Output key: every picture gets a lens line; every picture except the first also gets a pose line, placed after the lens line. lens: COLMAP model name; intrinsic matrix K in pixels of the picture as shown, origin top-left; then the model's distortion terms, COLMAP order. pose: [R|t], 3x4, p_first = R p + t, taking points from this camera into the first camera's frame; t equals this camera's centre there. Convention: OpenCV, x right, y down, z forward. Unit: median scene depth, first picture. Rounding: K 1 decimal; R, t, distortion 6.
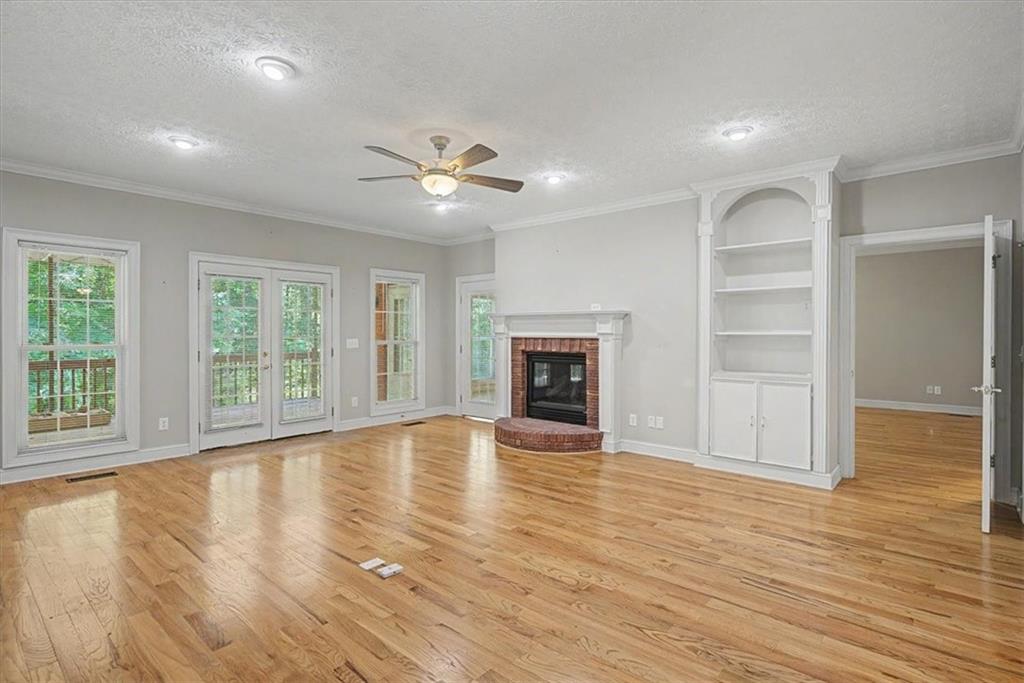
lens RADIAL K [[512.0, 0, 511.4], [0, 512.0, 335.0], [0, 0, 1]] dist [-0.003476, 0.000430]
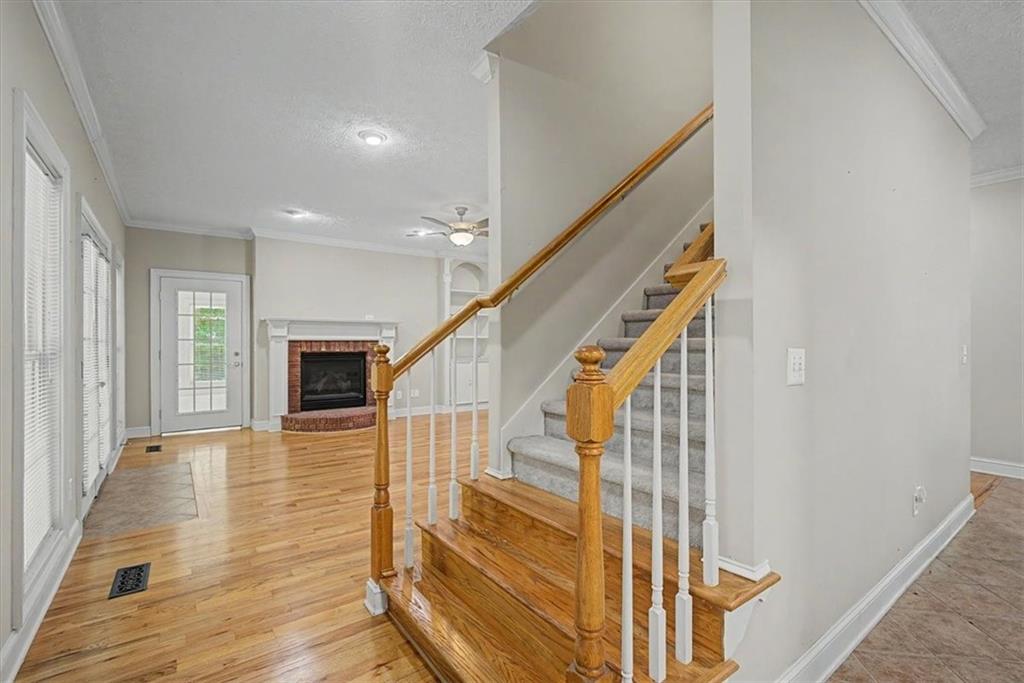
lens RADIAL K [[466.1, 0, 507.5], [0, 466.1, 343.0], [0, 0, 1]] dist [-0.001238, 0.000476]
pose [[0.227570, -0.004865, 0.973750, -0.991330], [0.006010, 0.999975, 0.003591, 0.011044], [-0.973743, 0.005035, 0.227593, 0.376221]]
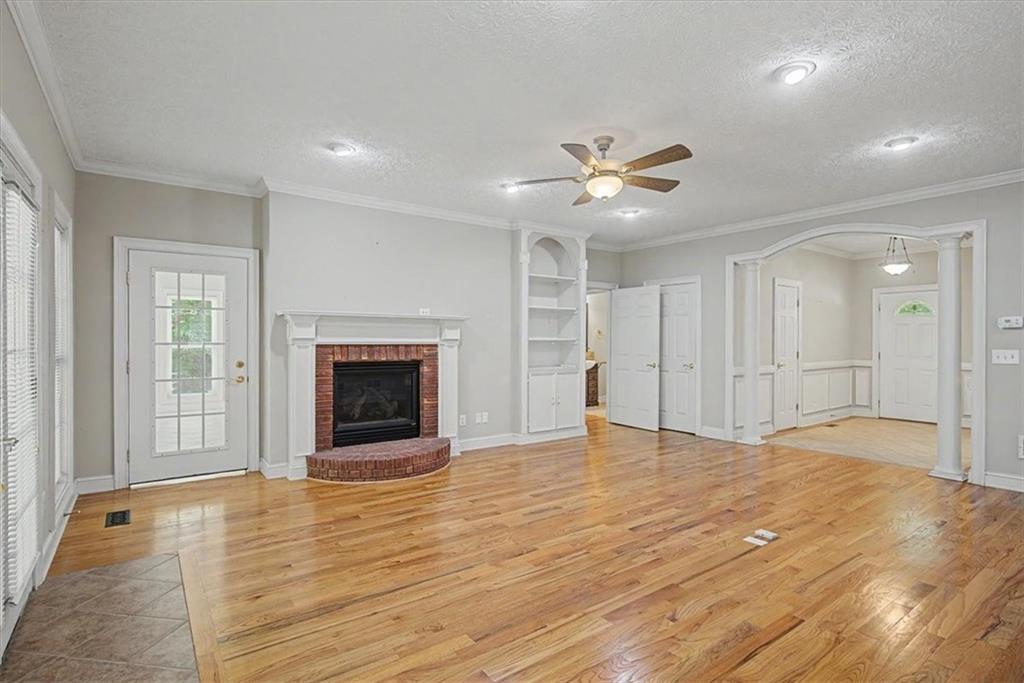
lens RADIAL K [[510.0, 0, 514.0], [0, 510.0, 342.8], [0, 0, 1]] dist [-0.006397, -0.001455]
pose [[0.219932, -0.005186, 0.975501, -0.759032], [0.004255, 0.999981, 0.004356, -0.000009], [-0.975506, 0.003193, 0.219950, 0.649167]]
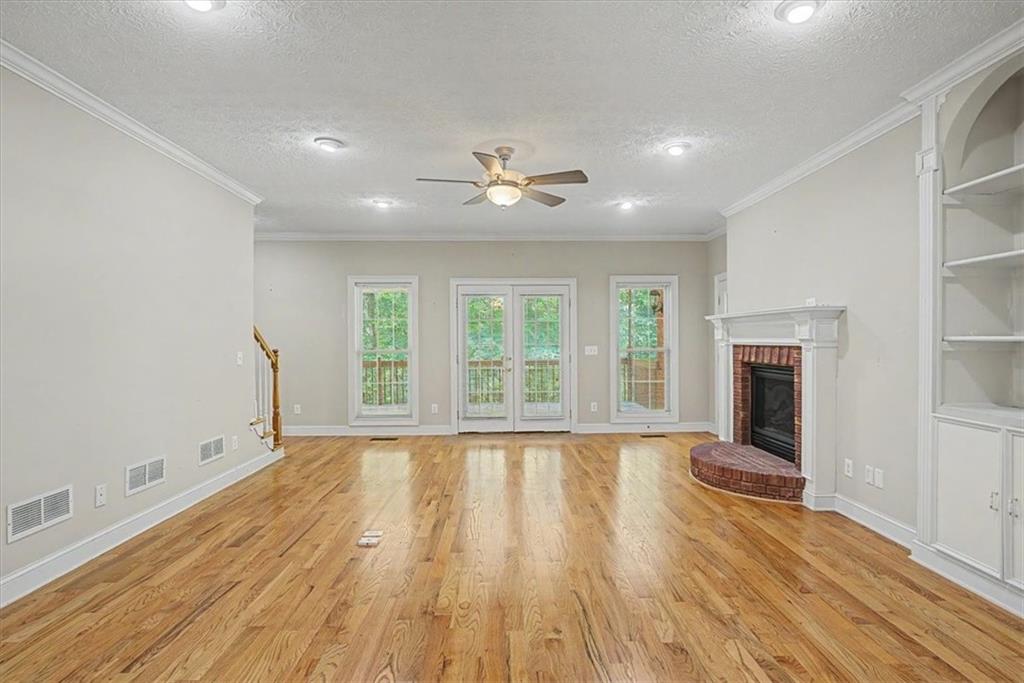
lens RADIAL K [[516.4, 0, 519.1], [0, 516.4, 344.9], [0, 0, 1]] dist [-0.003266, 0.000826]
pose [[0.679859, 0.001276, -0.733341, 0.431665], [0.002819, 0.999987, 0.004354, 0.000303], [0.733337, -0.005027, 0.679847, 0.219423]]
